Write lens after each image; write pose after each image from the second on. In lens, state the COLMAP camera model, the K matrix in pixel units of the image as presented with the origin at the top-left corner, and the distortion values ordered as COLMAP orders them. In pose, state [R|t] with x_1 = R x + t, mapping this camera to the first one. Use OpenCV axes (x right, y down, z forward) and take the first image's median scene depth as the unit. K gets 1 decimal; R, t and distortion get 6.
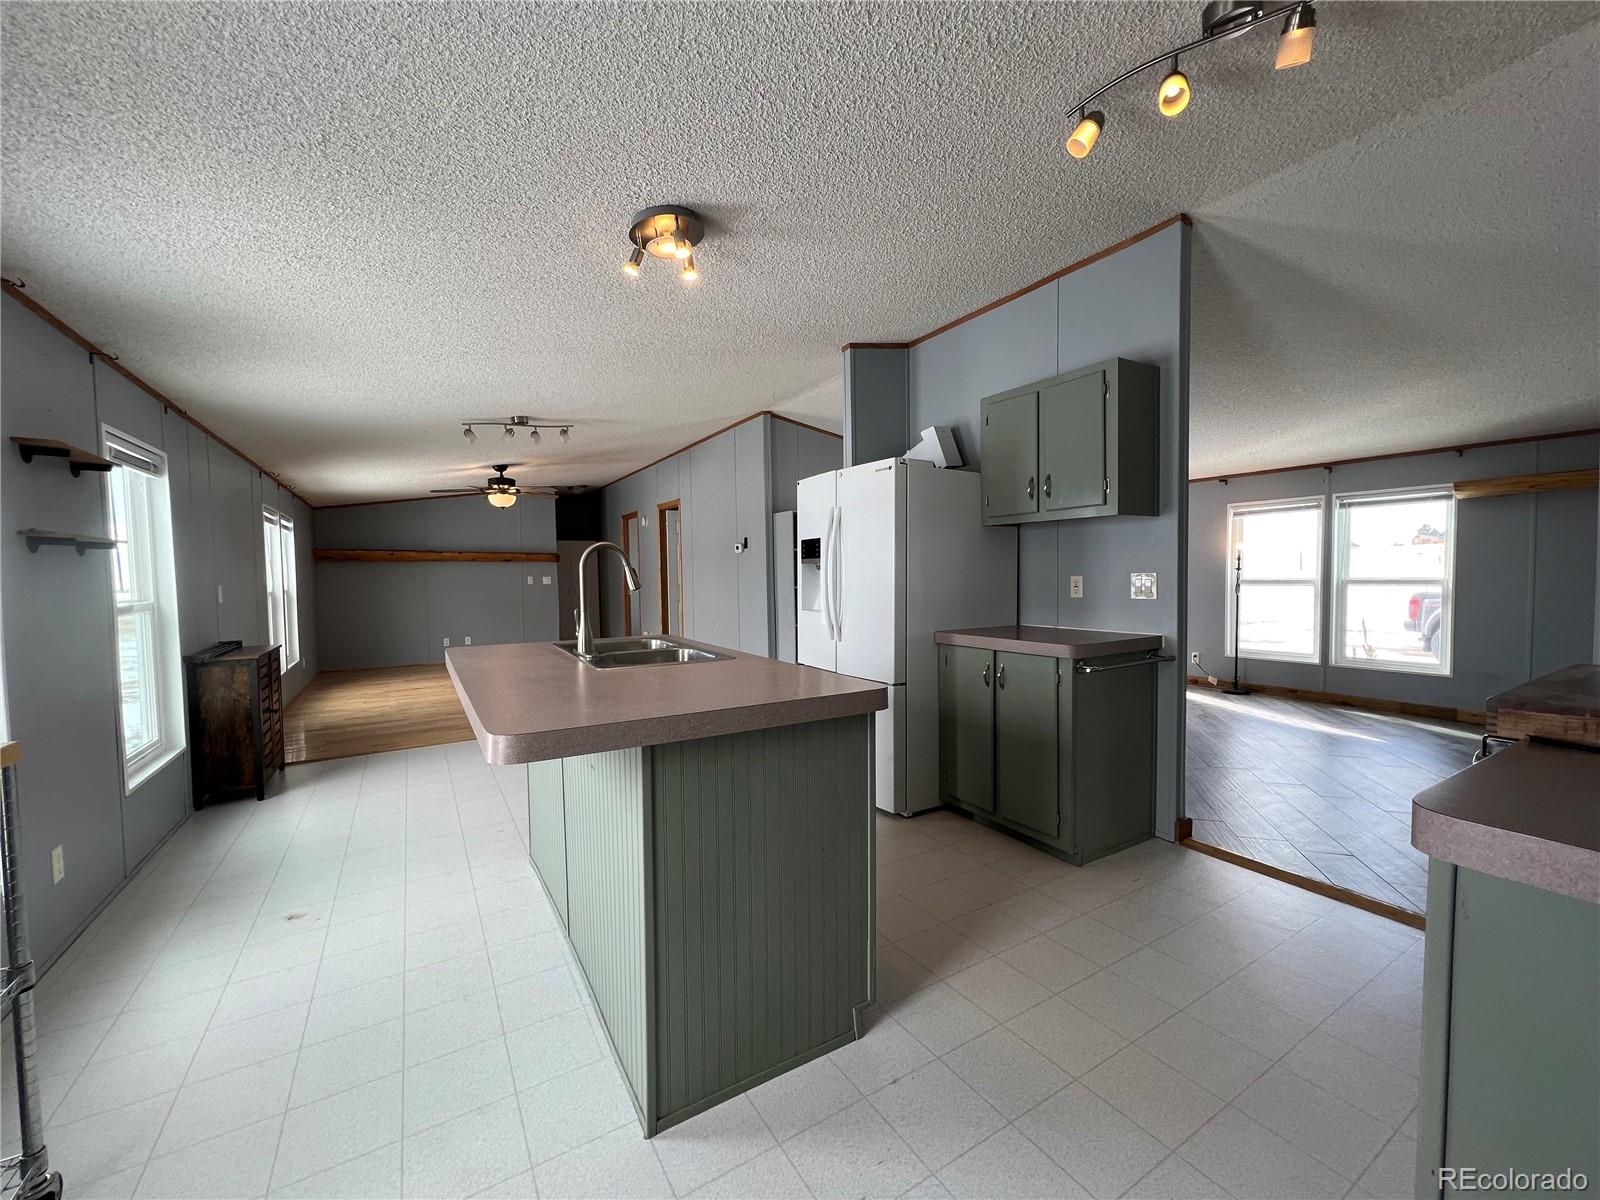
lens RADIAL K [[642.0, 0, 799.6], [0, 642.0, 598.4], [0, 0, 1]] dist [0.001295, 0.000107]
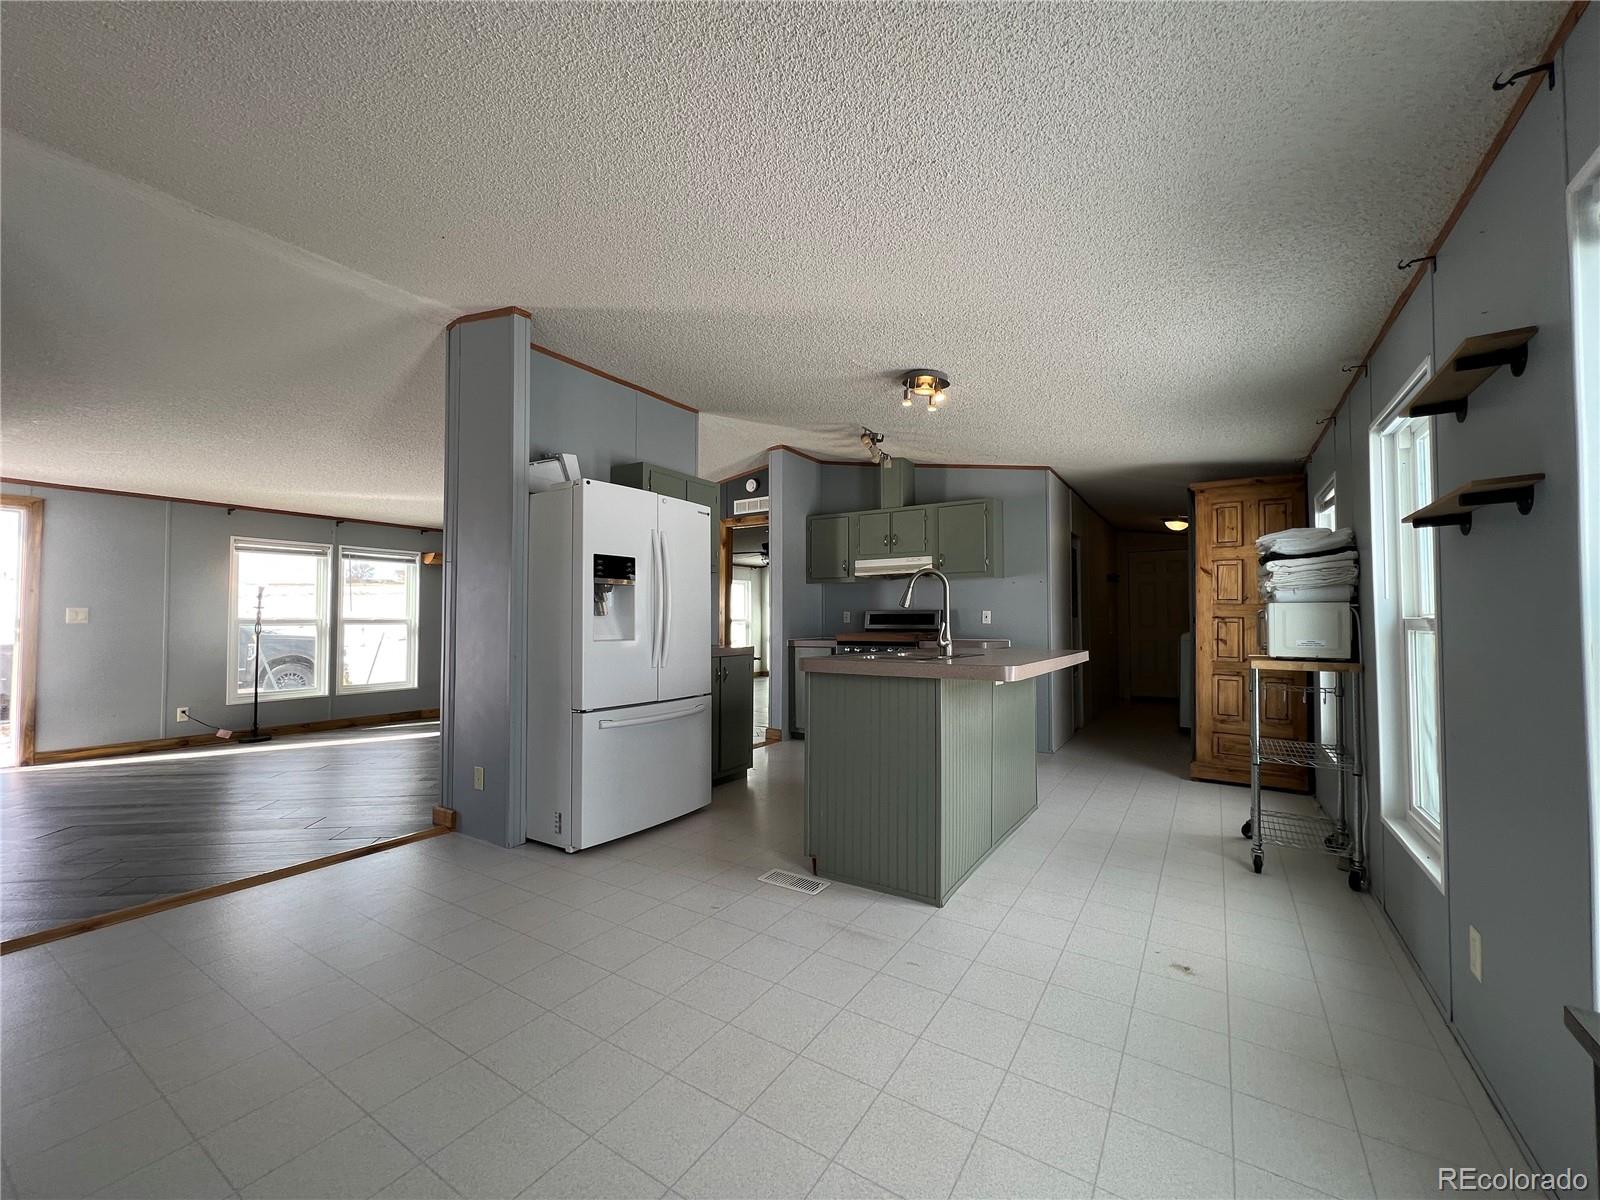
lens RADIAL K [[642.0, 0, 801.0], [0, 642.0, 606.1], [0, 0, 1]] dist [0.001295, 0.000107]
pose [[-0.432550, 0.031494, 0.901060, -0.563110], [0.041694, 0.999019, -0.014903, -0.001441], [-0.900645, 0.031122, -0.433439, 0.755397]]
